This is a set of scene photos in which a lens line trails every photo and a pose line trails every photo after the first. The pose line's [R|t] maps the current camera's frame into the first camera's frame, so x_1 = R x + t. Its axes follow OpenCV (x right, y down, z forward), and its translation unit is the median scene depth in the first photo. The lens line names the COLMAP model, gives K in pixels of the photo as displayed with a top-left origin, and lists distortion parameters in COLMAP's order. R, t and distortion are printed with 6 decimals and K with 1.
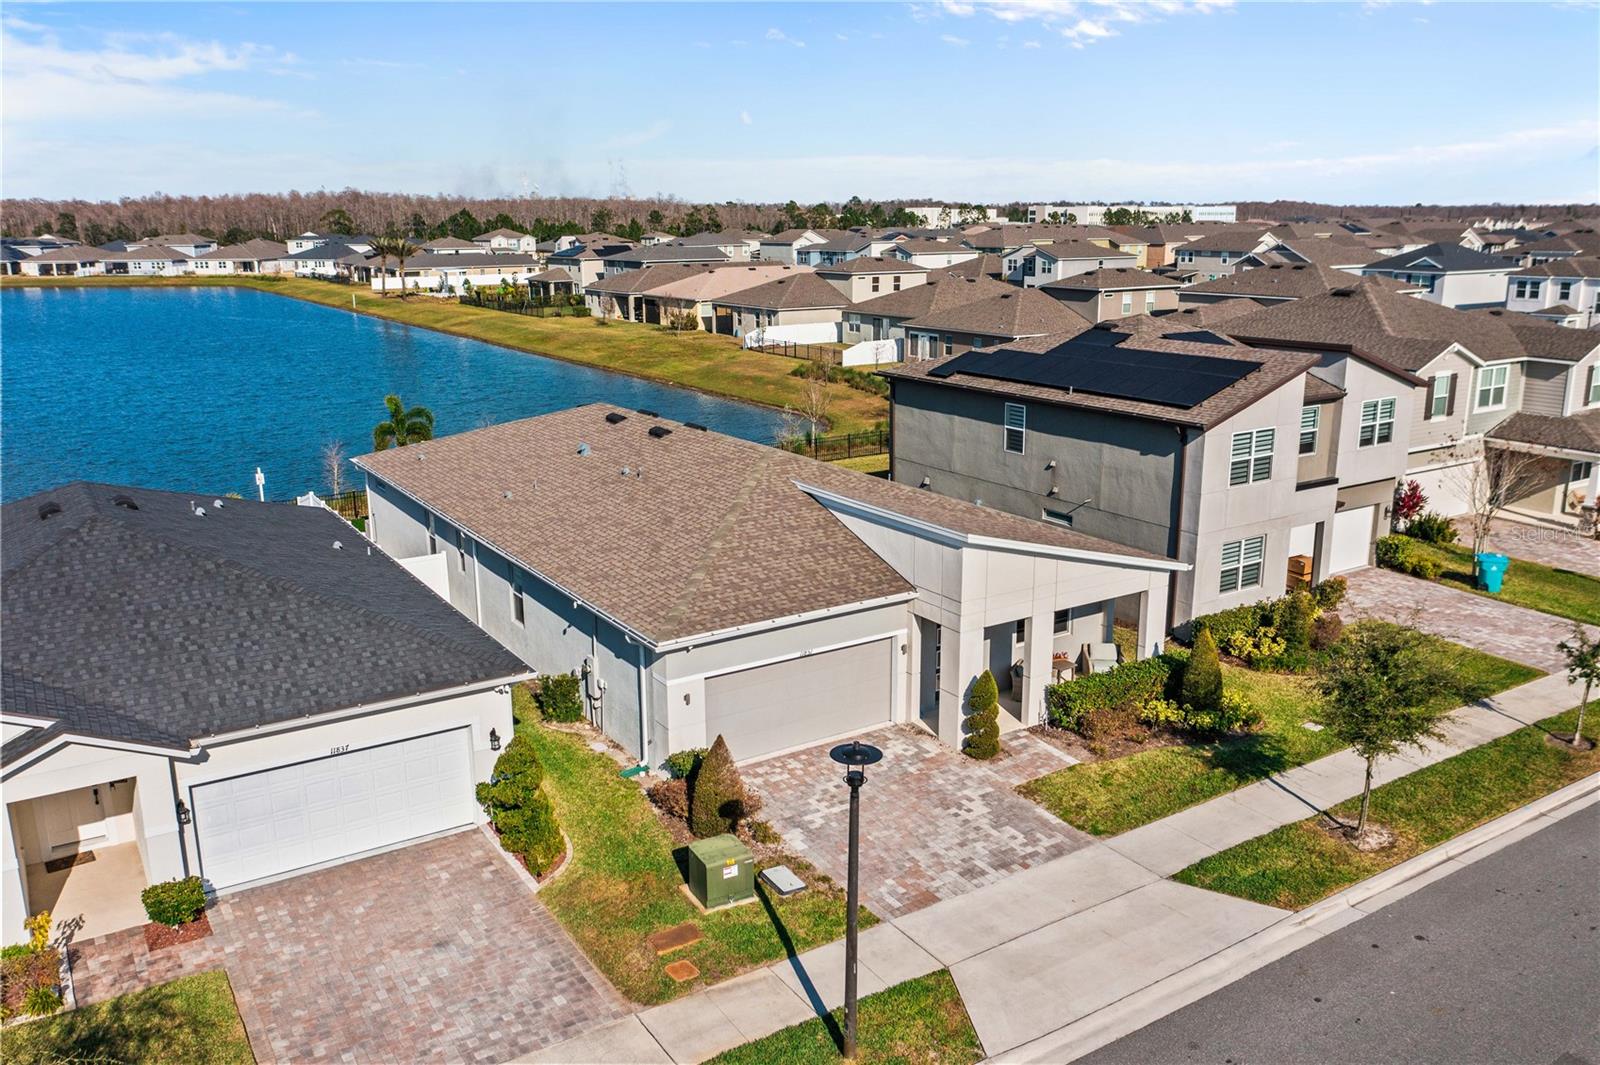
lens RADIAL K [[1260.7, 0, 794.4], [0, 1260.7, 525.2], [0, 0, 1]] dist [-0.014534, 0.001494]
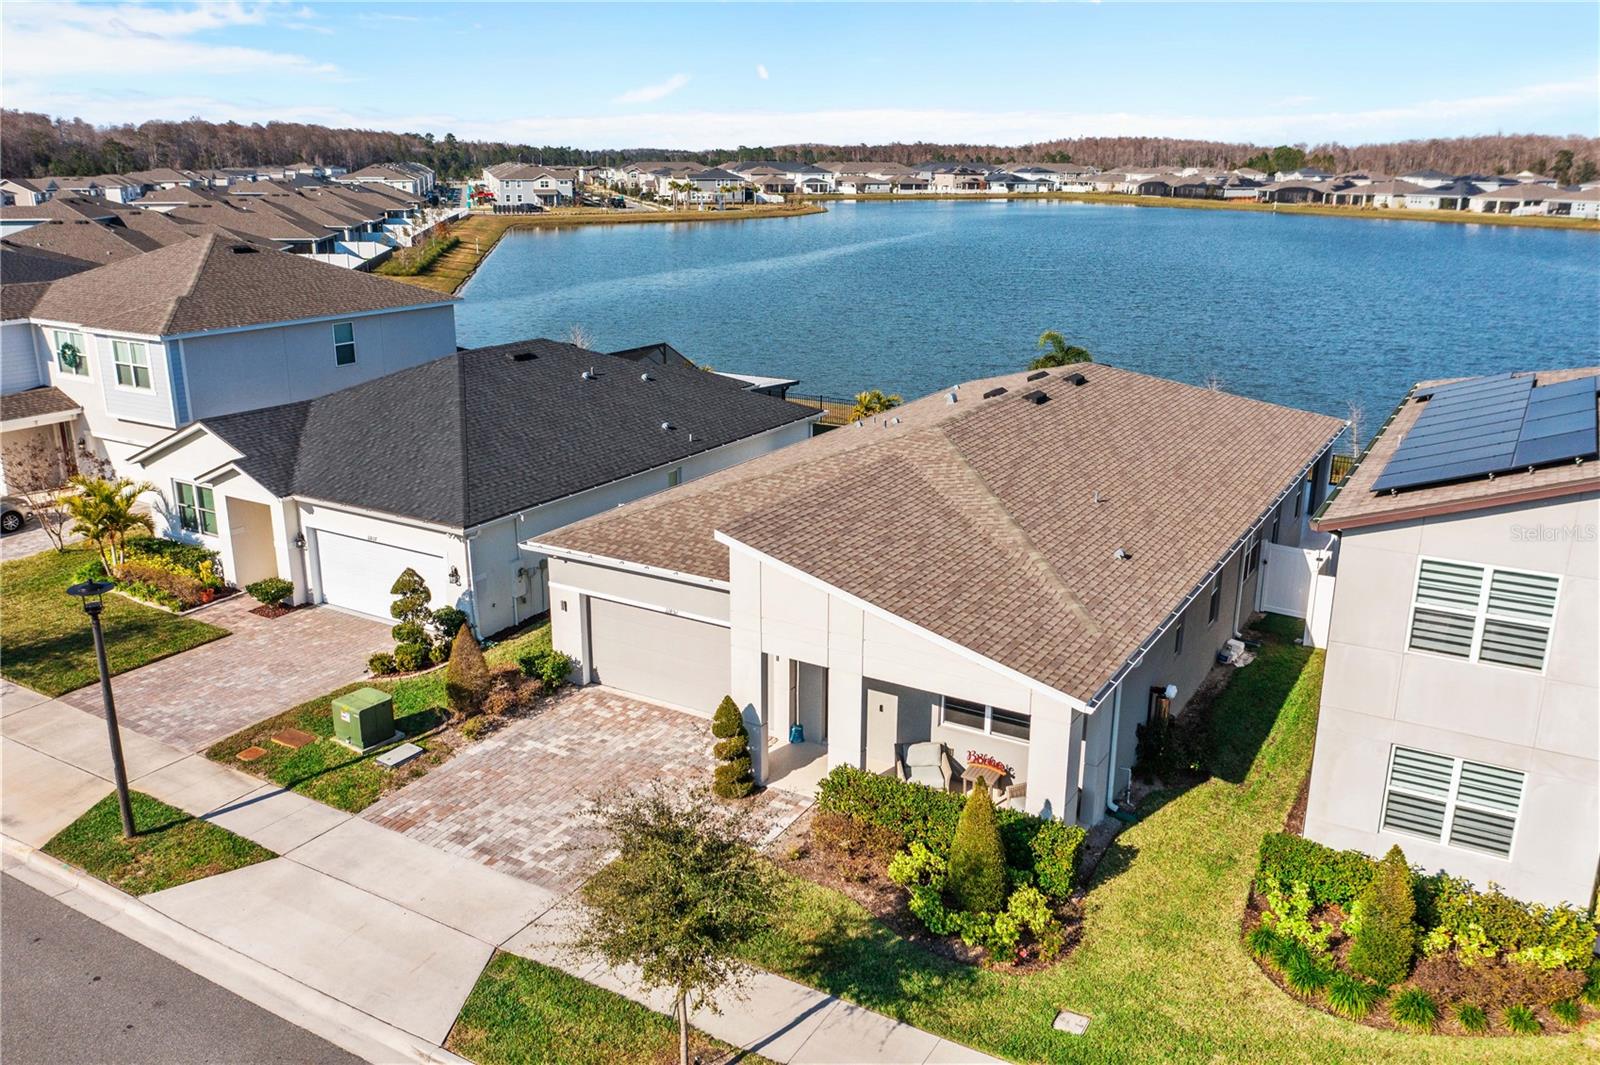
lens RADIAL K [[1260.7, 0, 794.4], [0, 1260.7, 525.2], [0, 0, 1]] dist [-0.014534, 0.001494]
pose [[0.443926, 0.259064, -0.857797, 0.861126], [-0.218716, 0.959667, 0.176641, -0.152224], [0.868961, 0.109199, 0.482683, 0.615504]]
